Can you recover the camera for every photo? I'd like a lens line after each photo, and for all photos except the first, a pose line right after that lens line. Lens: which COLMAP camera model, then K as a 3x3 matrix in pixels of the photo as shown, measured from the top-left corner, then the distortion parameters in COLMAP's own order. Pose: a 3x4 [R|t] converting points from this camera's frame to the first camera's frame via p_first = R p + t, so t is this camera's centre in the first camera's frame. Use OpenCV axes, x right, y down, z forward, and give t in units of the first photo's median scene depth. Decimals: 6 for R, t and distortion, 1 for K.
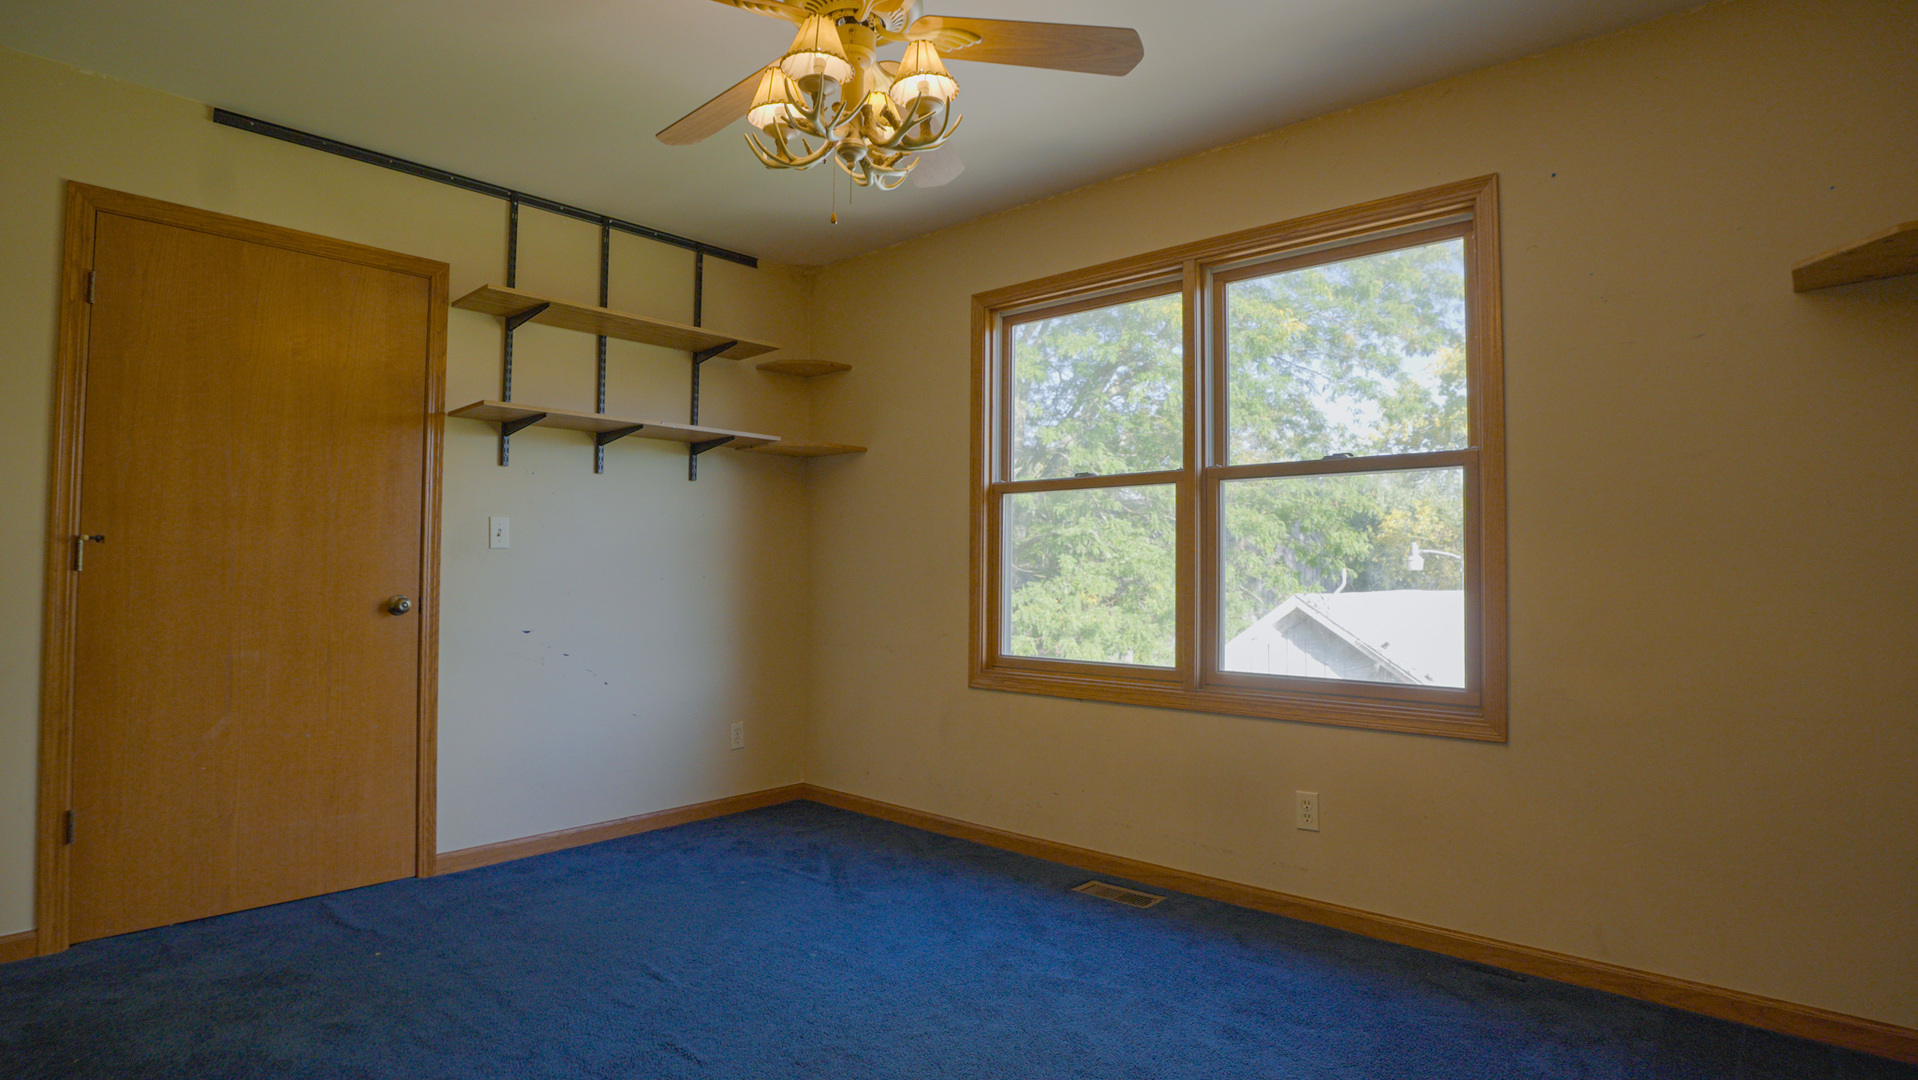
lens RADIAL K [[938.5, 0, 960.3], [0, 938.5, 567.8], [0, 0, 1]] dist [-0.077351, 0.000152]
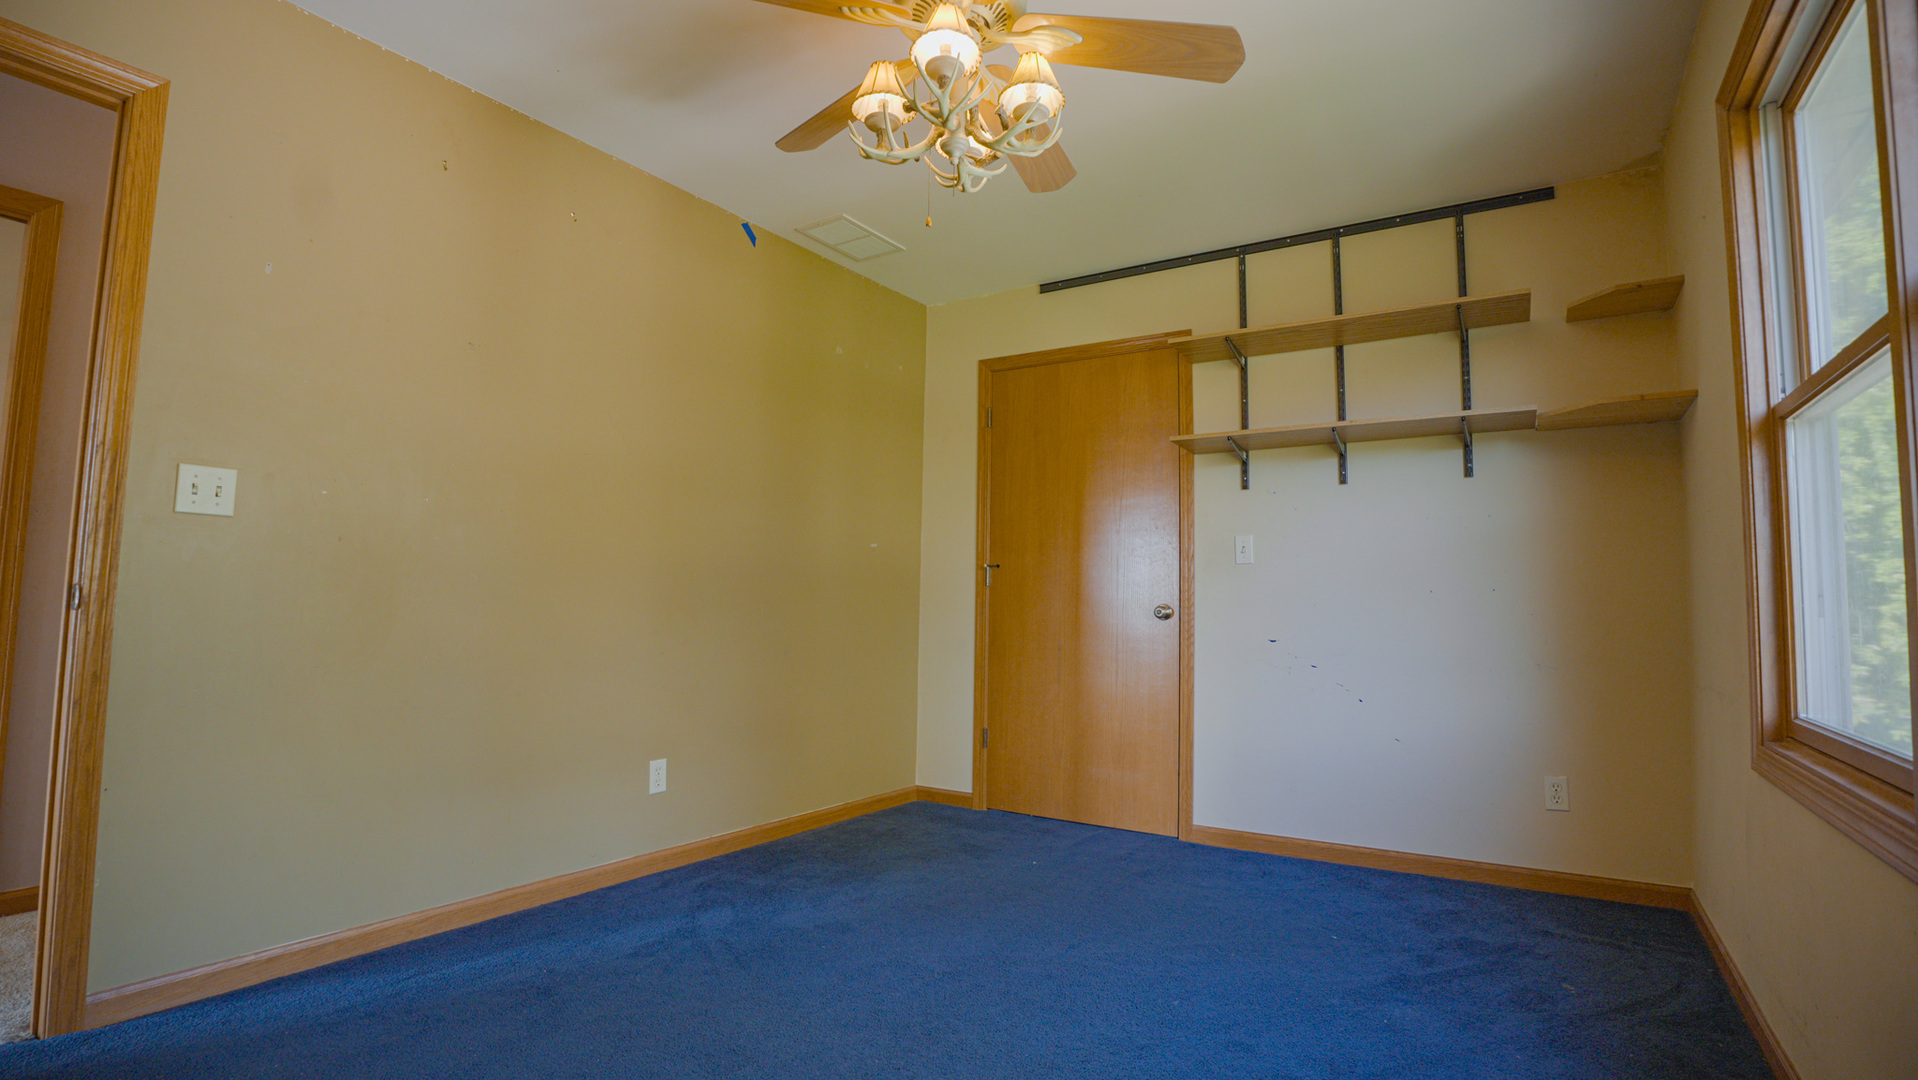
lens RADIAL K [[849.3, 0, 935.5], [0, 849.3, 541.9], [0, 0, 1]] dist [-0.063080, 0.000504]
pose [[0.155001, -0.072589, -0.985244, 0.453919], [-0.008406, 0.997164, -0.074790, 0.033050], [0.987879, 0.019874, 0.153951, 0.477744]]
